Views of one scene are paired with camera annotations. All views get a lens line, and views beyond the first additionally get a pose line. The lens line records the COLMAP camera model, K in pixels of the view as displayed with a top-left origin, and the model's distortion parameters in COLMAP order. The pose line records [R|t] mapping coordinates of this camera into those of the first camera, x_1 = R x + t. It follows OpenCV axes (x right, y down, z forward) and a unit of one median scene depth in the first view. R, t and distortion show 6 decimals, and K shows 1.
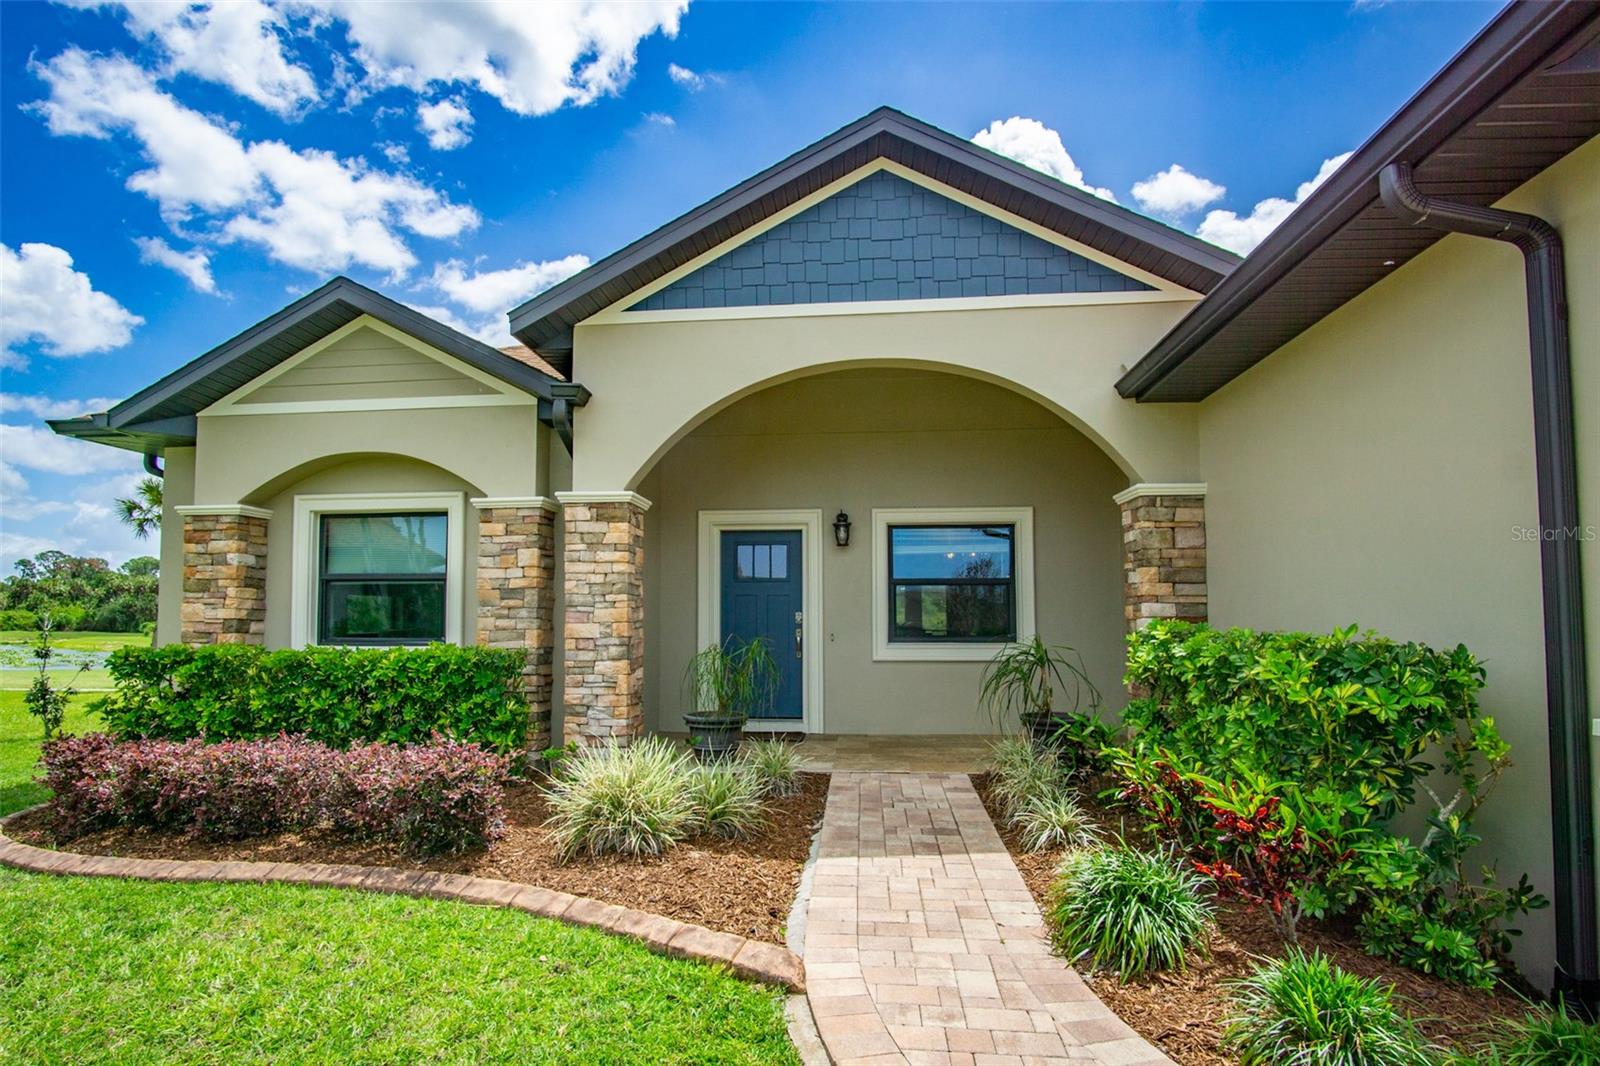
lens RADIAL K [[845.2, 0, 797.7], [0, 845.2, 571.8], [0, 0, 1]] dist [-0.015433, -0.000379]
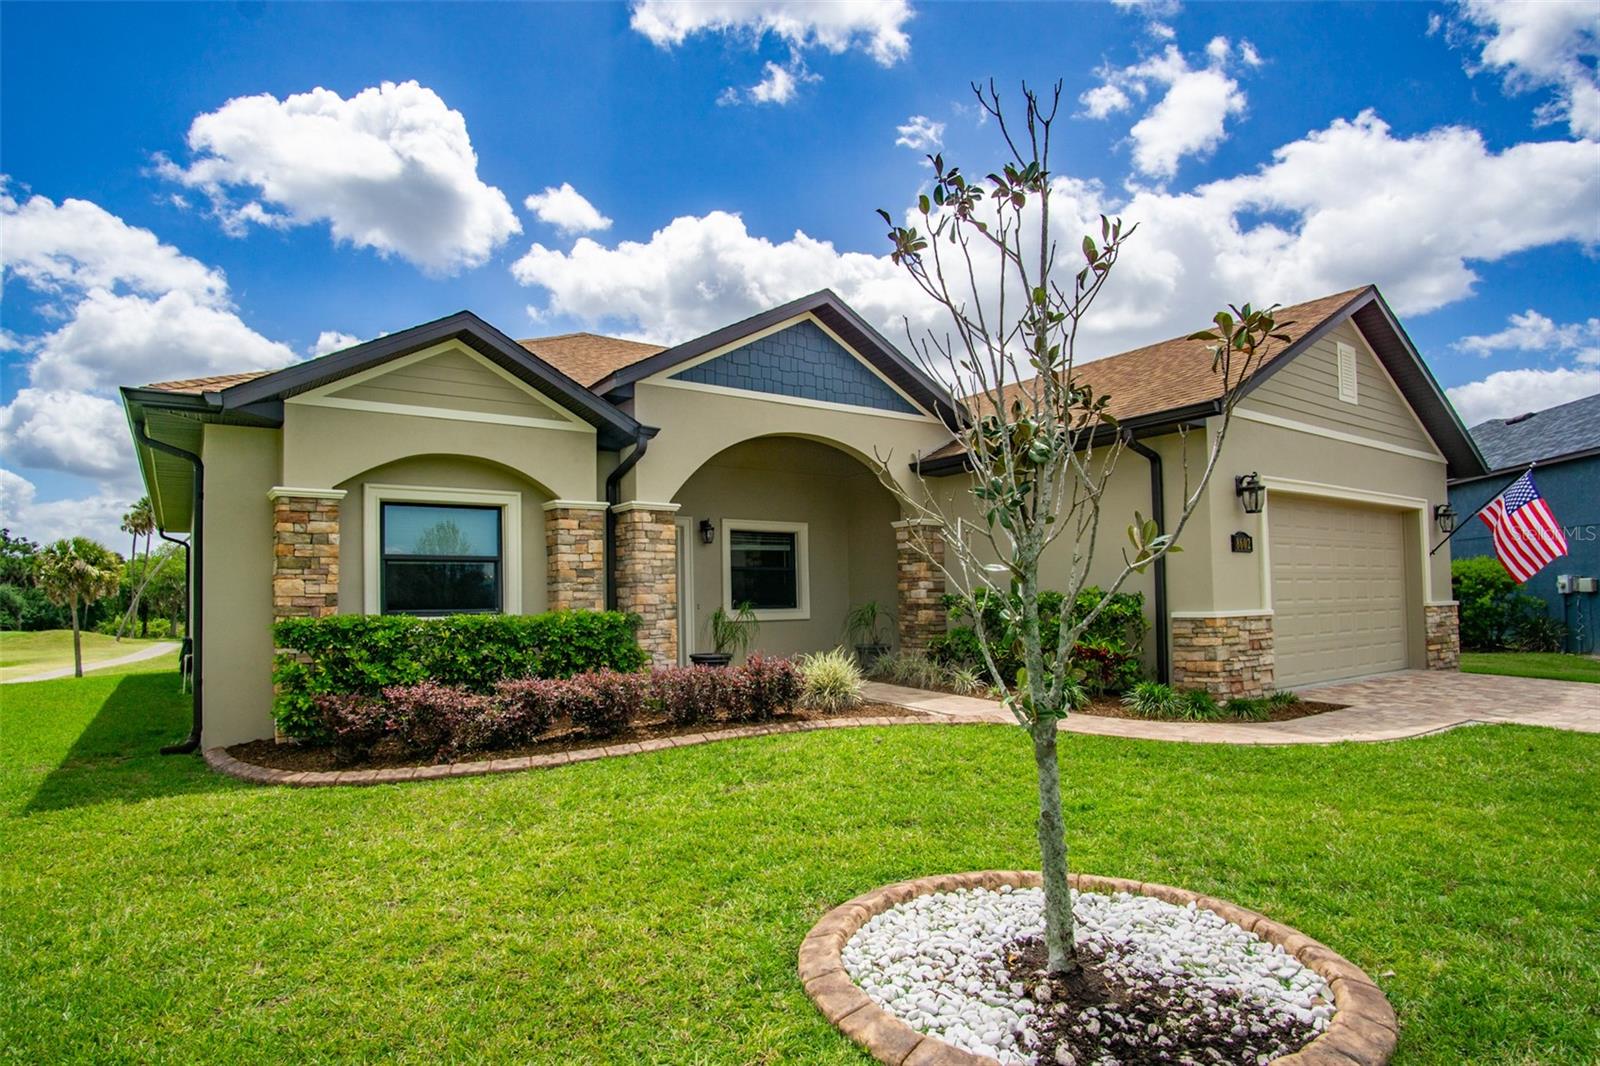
lens RADIAL K [[845.2, 0, 797.7], [0, 845.2, 571.8], [0, 0, 1]] dist [-0.015433, -0.000379]
pose [[0.757724, 0.011989, 0.652465, -0.959424], [-0.016904, 0.999856, 0.001258, 0.016507], [-0.652356, -0.011983, 0.757818, -0.240120]]
